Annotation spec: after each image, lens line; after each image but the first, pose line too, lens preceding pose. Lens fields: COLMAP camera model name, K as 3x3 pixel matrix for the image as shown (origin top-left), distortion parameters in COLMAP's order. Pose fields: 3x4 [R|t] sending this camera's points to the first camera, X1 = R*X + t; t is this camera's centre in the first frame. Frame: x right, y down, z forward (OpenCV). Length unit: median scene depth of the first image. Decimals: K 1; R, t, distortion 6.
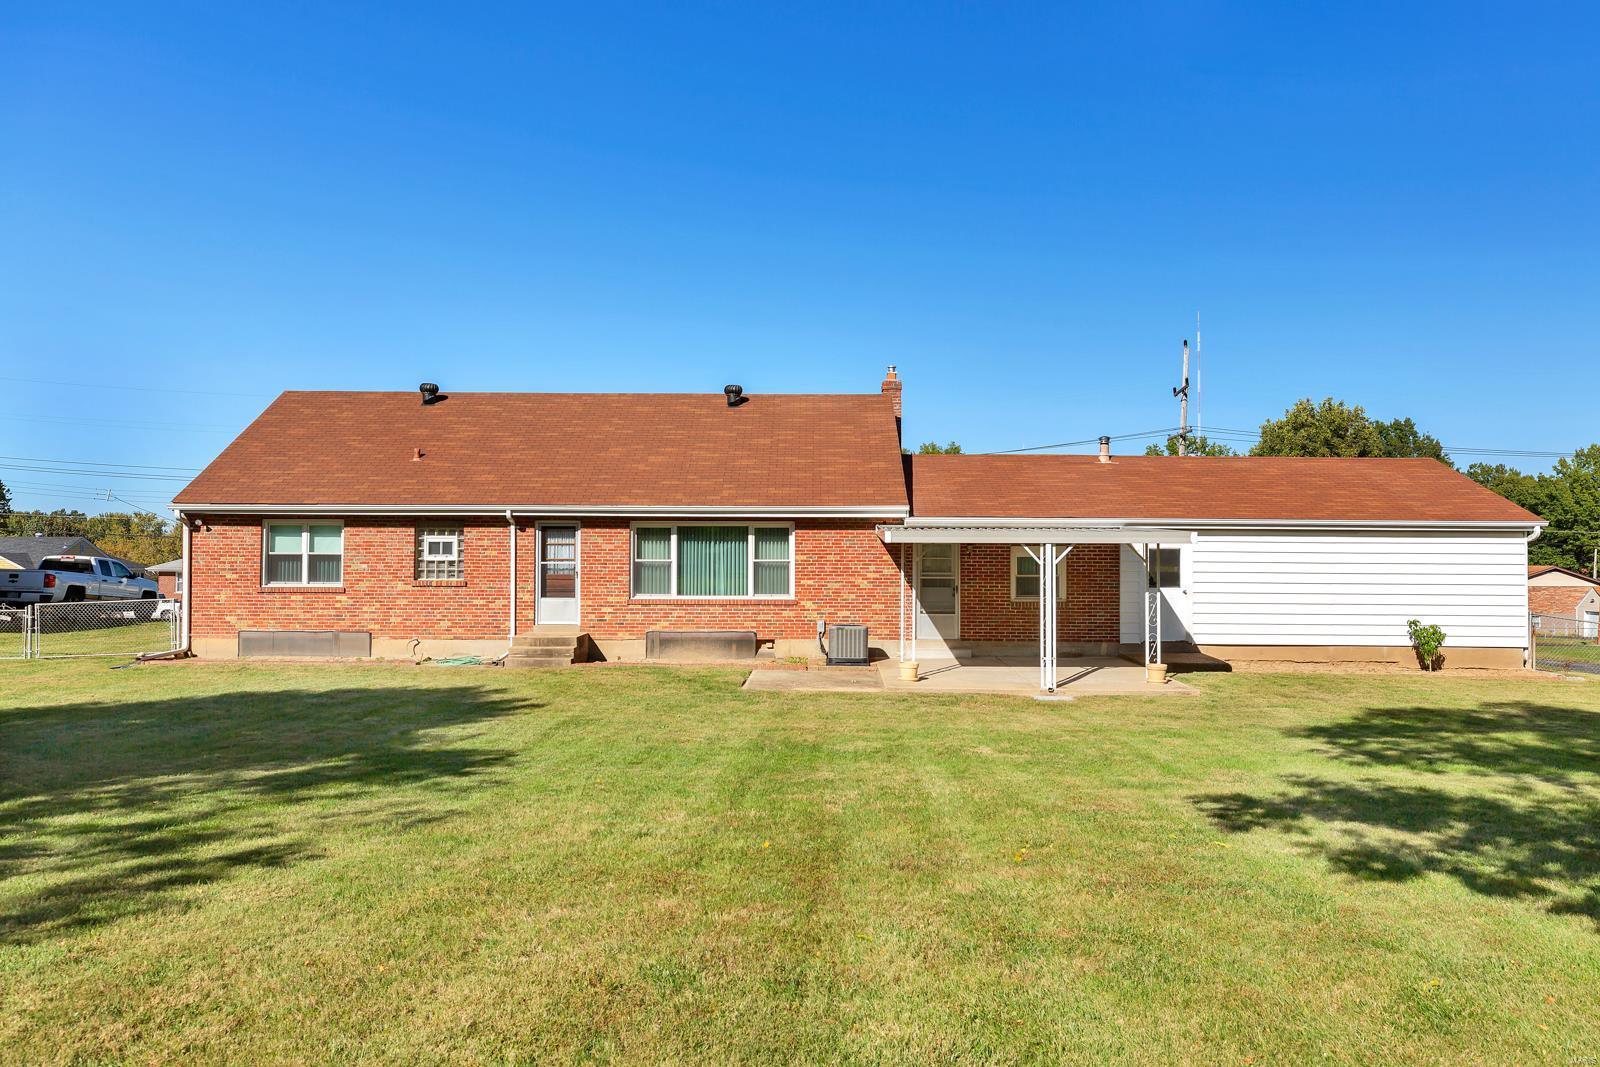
lens RADIAL K [[1100.5, 0, 793.8], [0, 1100.5, 536.2], [0, 0, 1]] dist [0.001627, 0.000850]
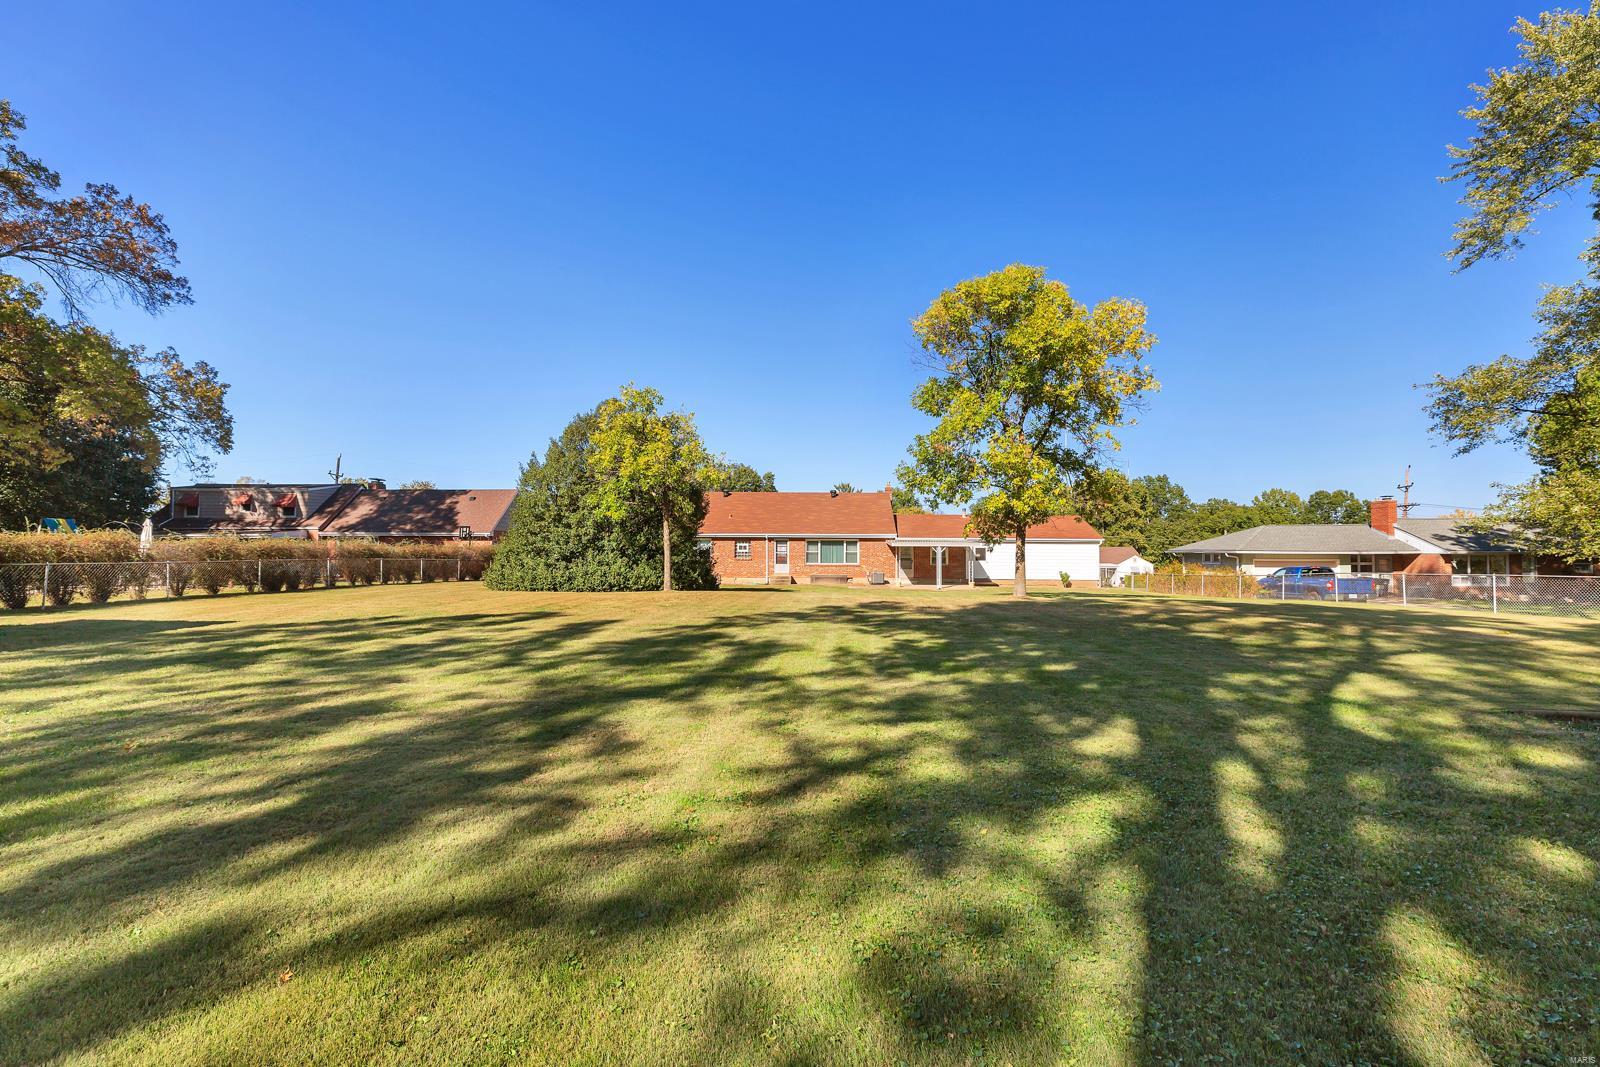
lens RADIAL K [[733.6, 0, 807.7], [0, 733.6, 533.4], [0, 0, 1]] dist [0.008892, -0.000792]
pose [[0.999968, 0.000618, -0.007988, -0.125465], [-0.000649, 0.999992, -0.003894, -0.021265], [0.007985, 0.003899, 0.999961, -1.035940]]
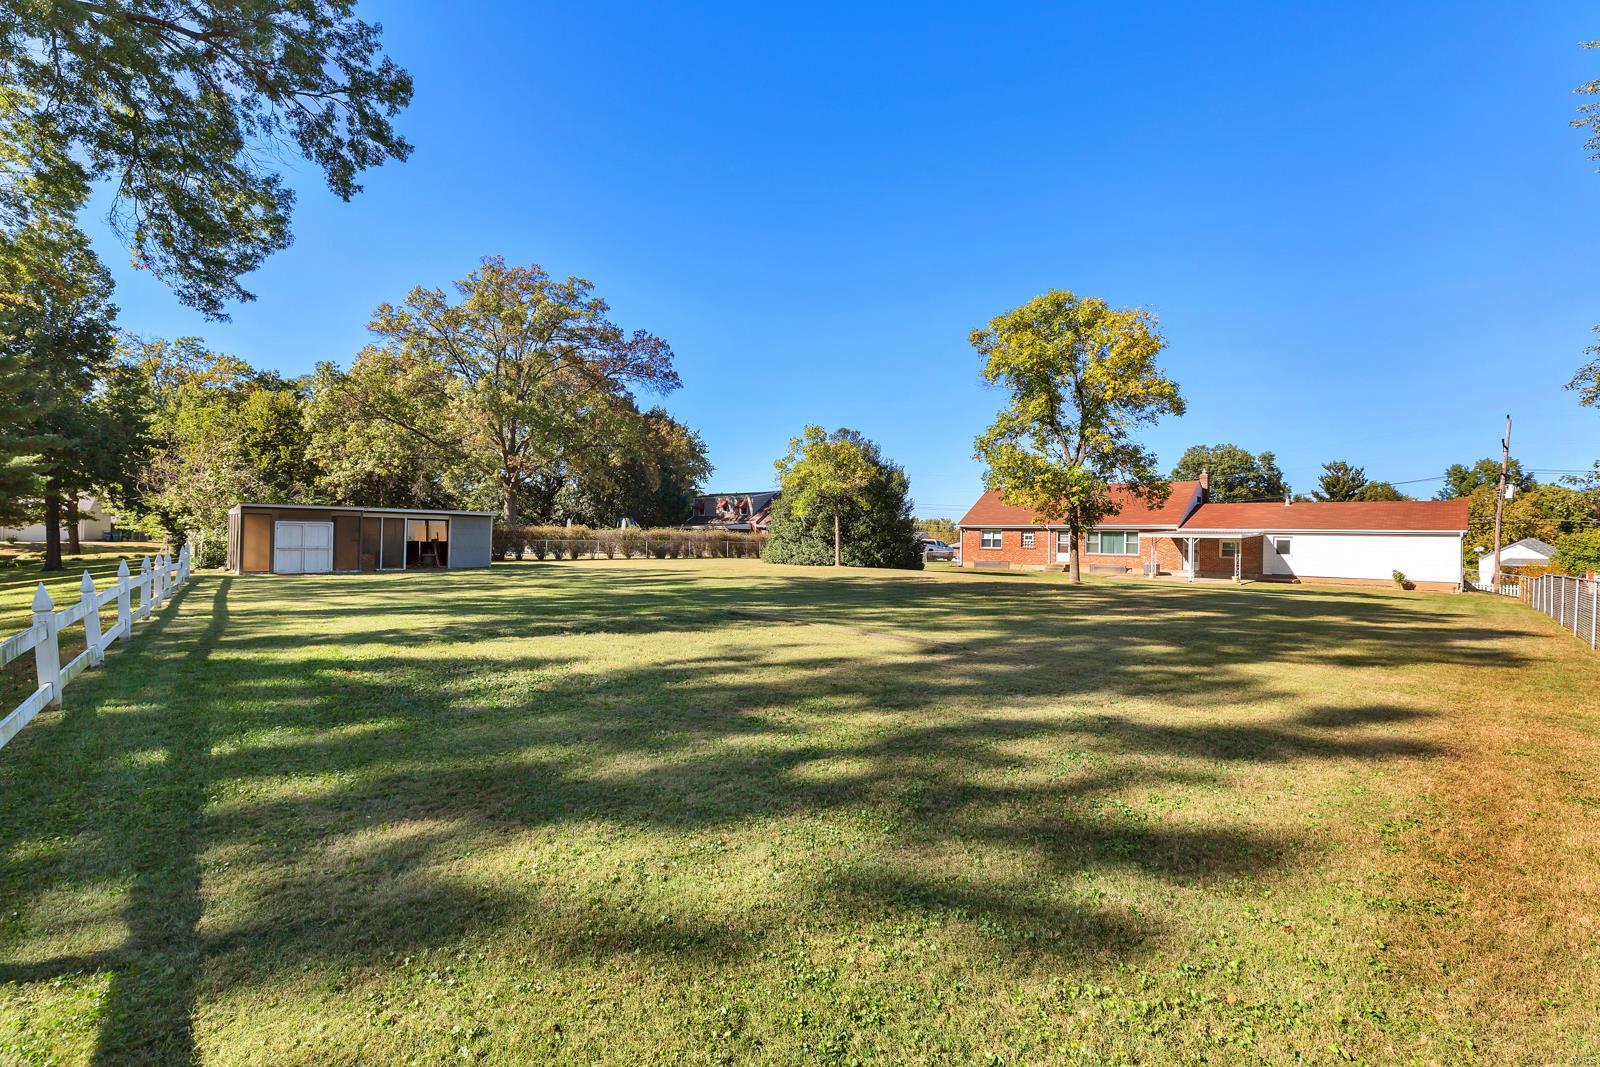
lens RADIAL K [[733.6, 0, 795.3], [0, 733.6, 535.2], [0, 0, 1]] dist [0.008892, -0.000792]
pose [[0.744969, 0.007216, -0.667061, 0.649435], [0.000287, 0.999938, 0.011138, -0.021924], [0.667100, -0.008488, 0.744920, -1.157516]]
